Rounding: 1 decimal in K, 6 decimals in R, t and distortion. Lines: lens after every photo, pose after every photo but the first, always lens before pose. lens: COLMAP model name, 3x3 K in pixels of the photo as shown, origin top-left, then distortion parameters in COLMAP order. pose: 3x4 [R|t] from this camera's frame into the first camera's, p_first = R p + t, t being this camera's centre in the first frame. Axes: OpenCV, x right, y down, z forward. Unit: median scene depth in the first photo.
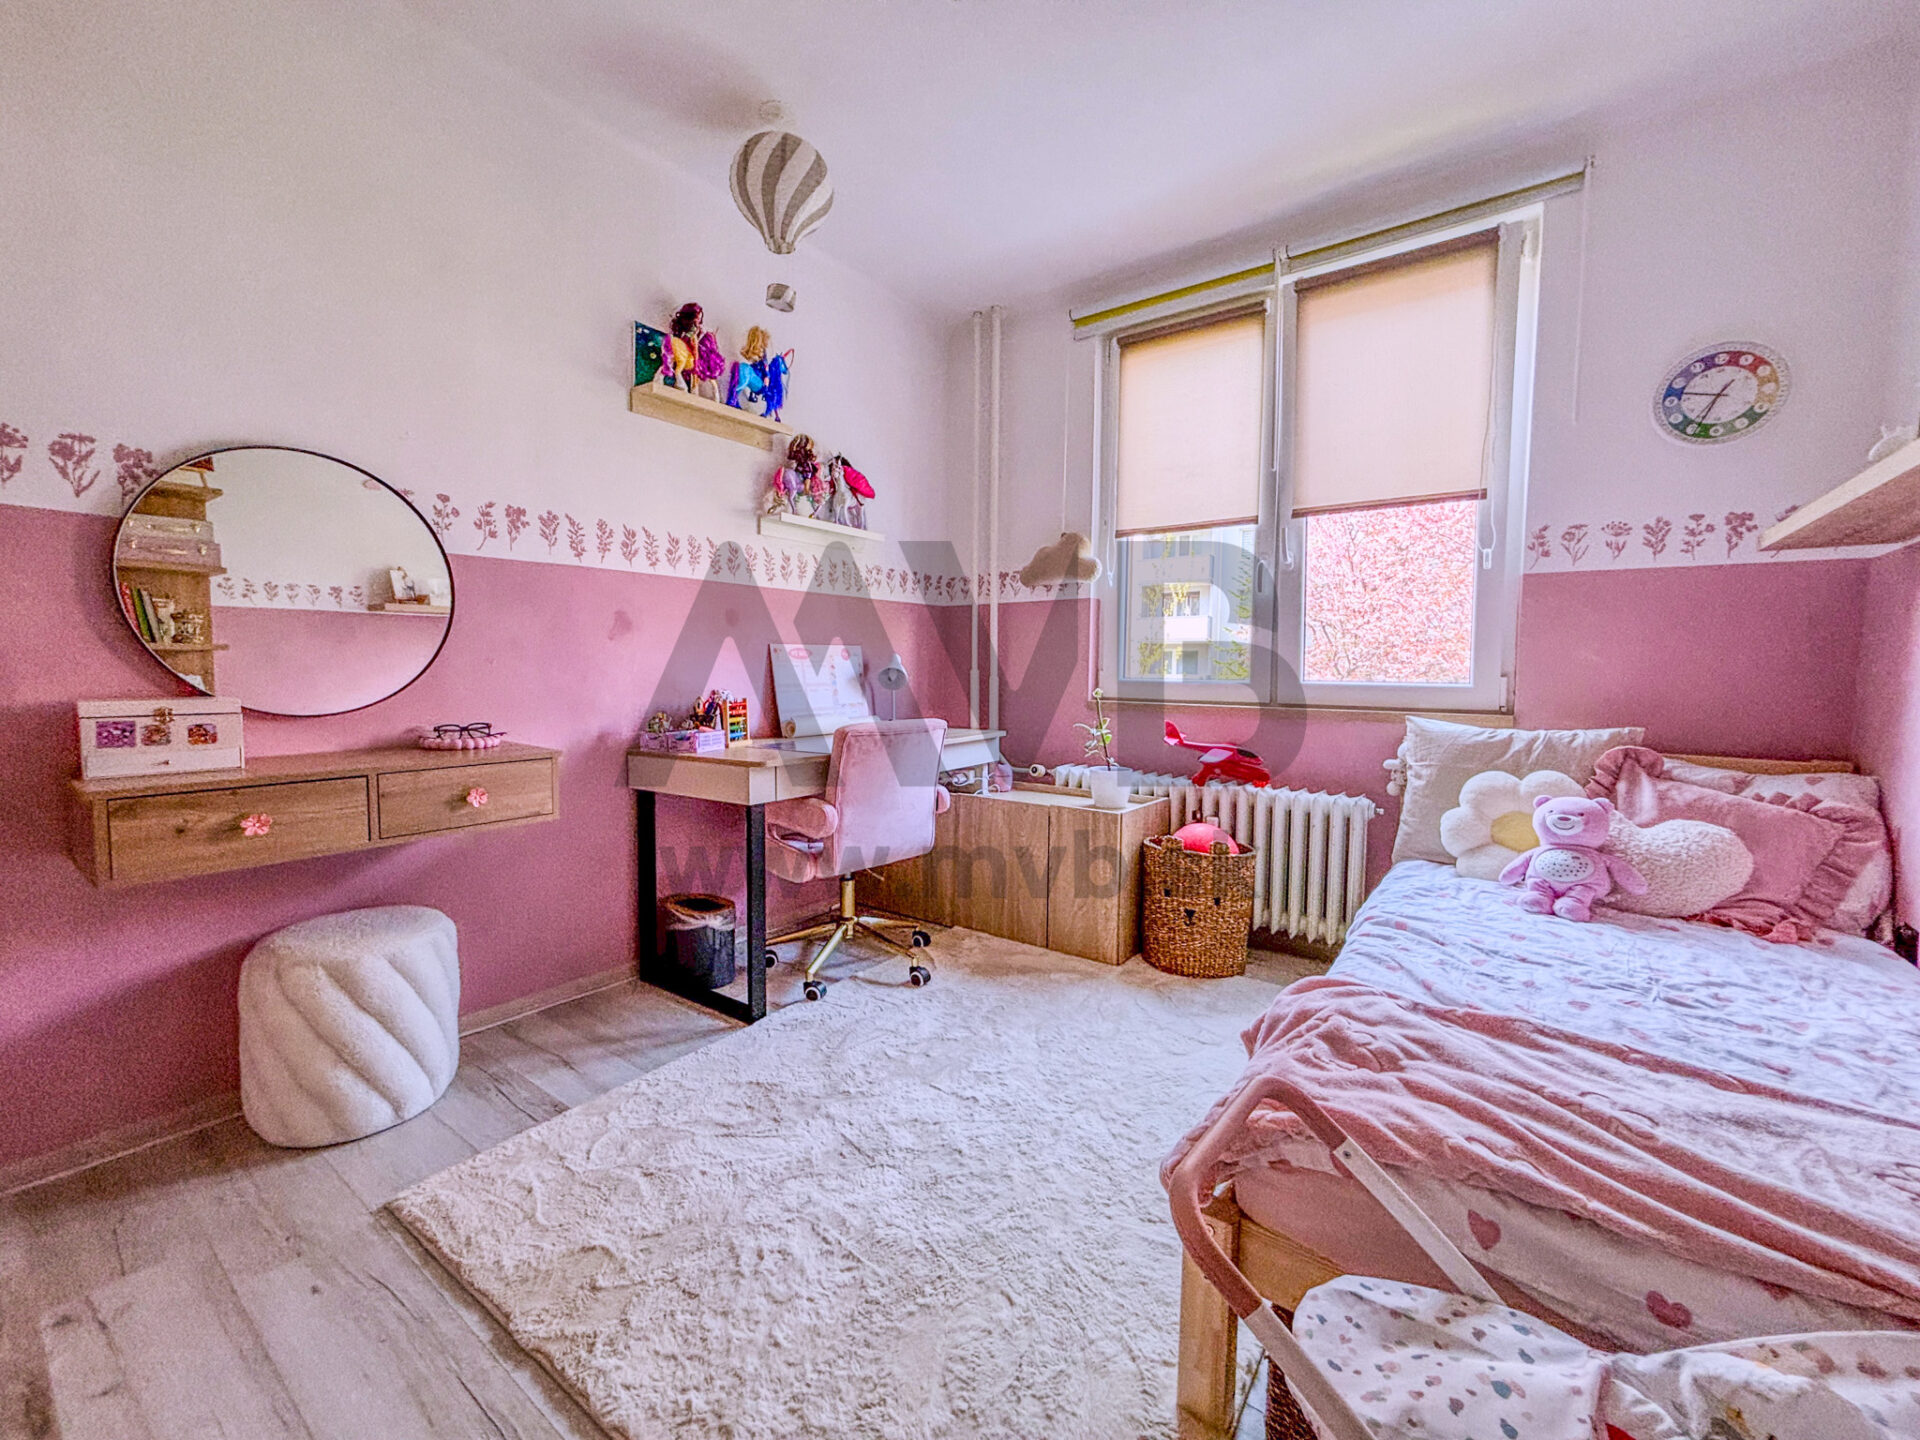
lens RADIAL K [[773.4, 0, 950.6], [0, 773.4, 711.4], [0, 0, 1]] dist [0.000911, -0.000098]
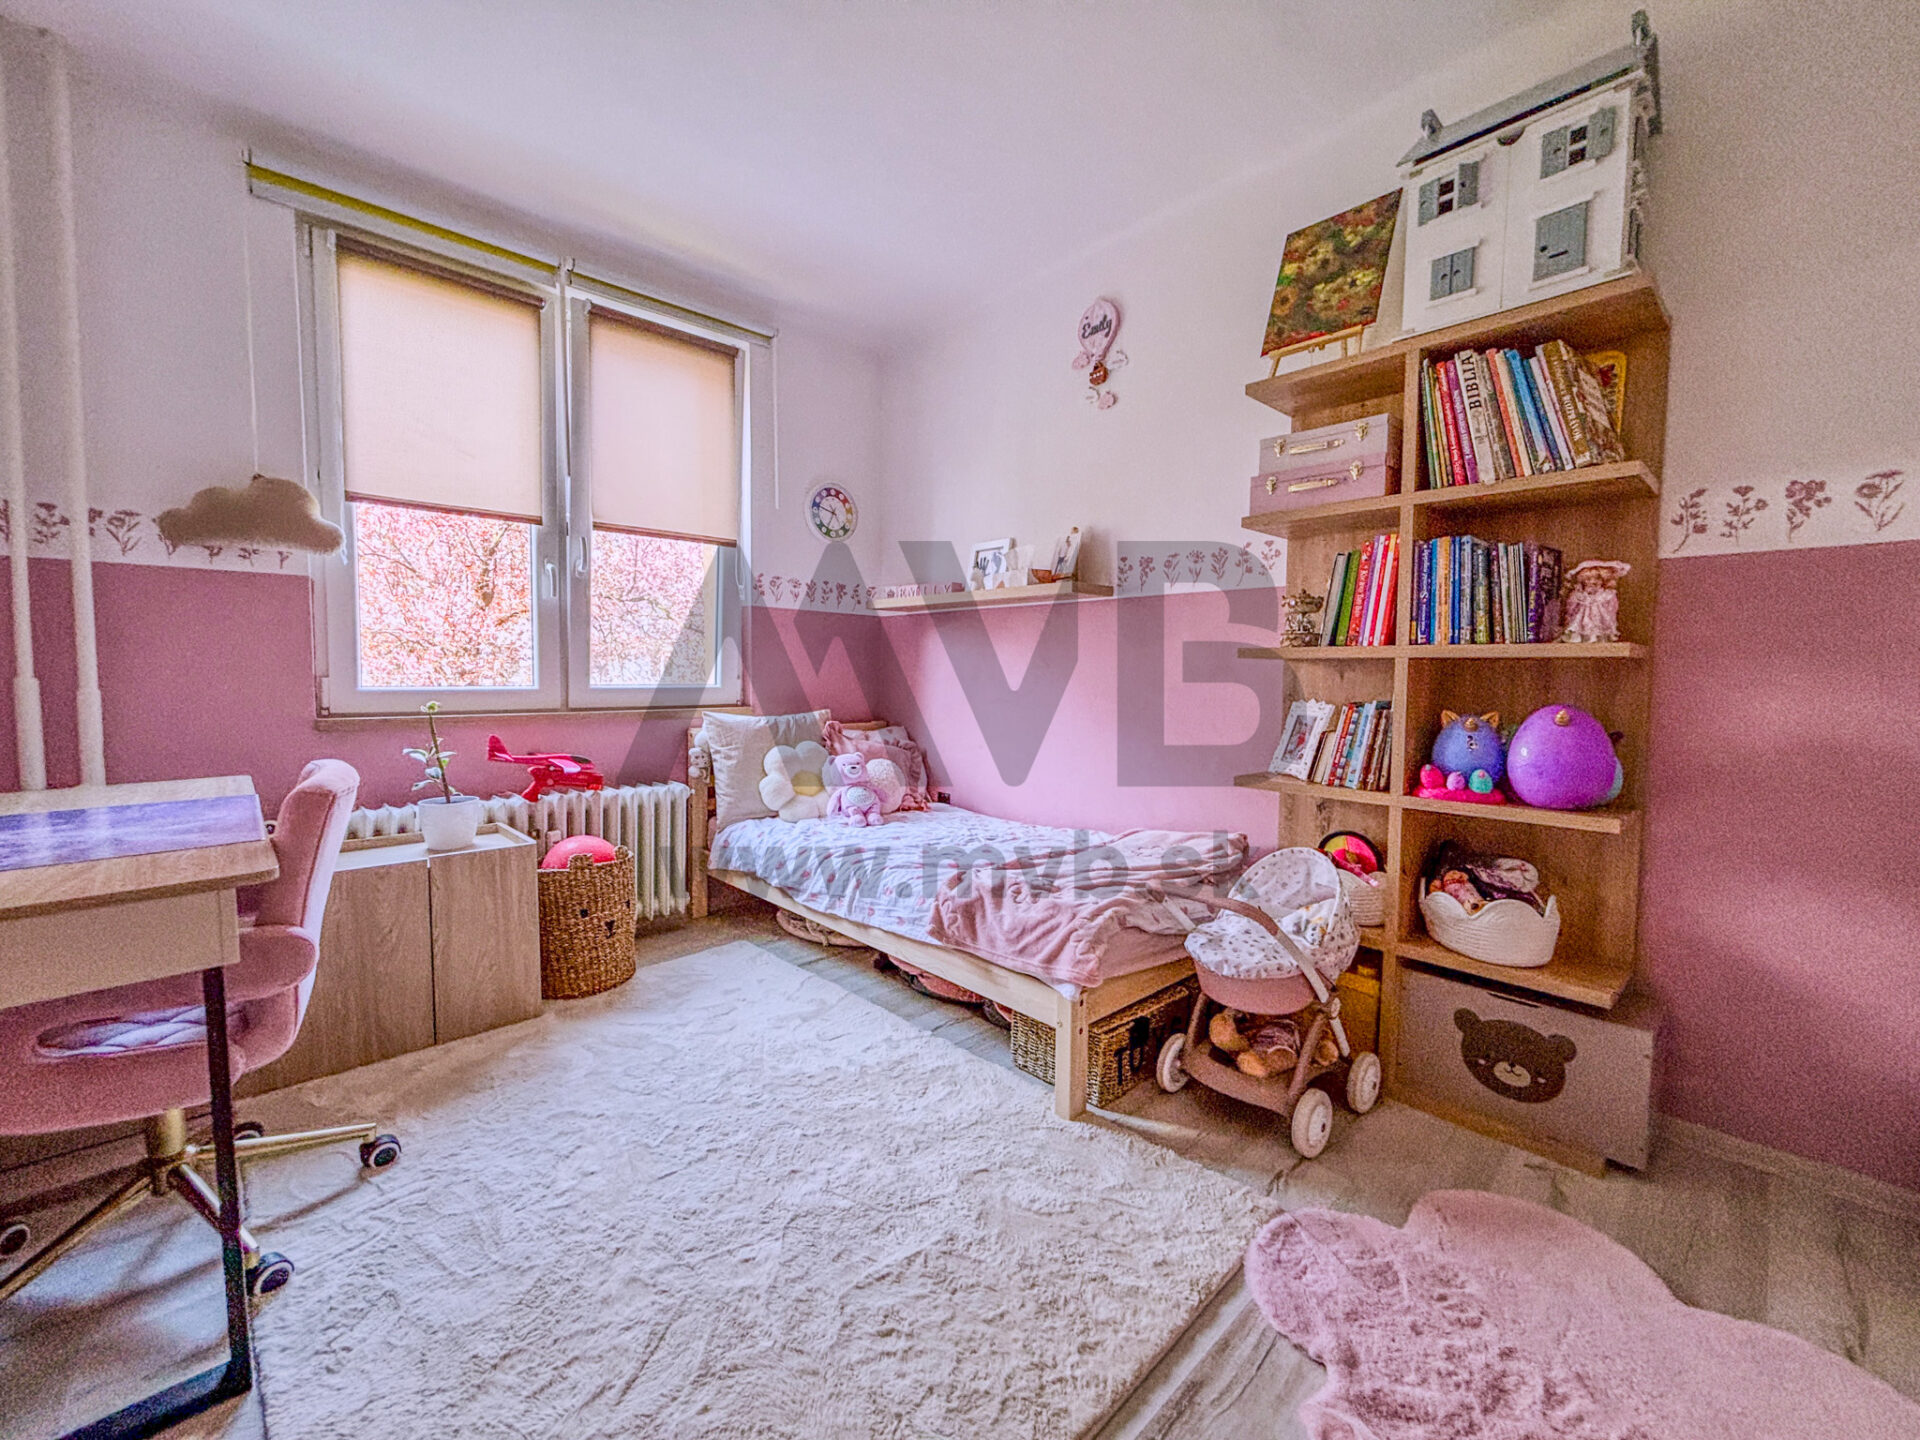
lens RADIAL K [[773.4, 0, 950.0], [0, 773.4, 721.8], [0, 0, 1]] dist [0.000911, -0.000098]
pose [[0.173915, -0.065003, 0.982613, -0.548792], [0.059246, 0.996702, 0.055449, -0.023198], [-0.982977, 0.048573, 0.177193, 0.380899]]
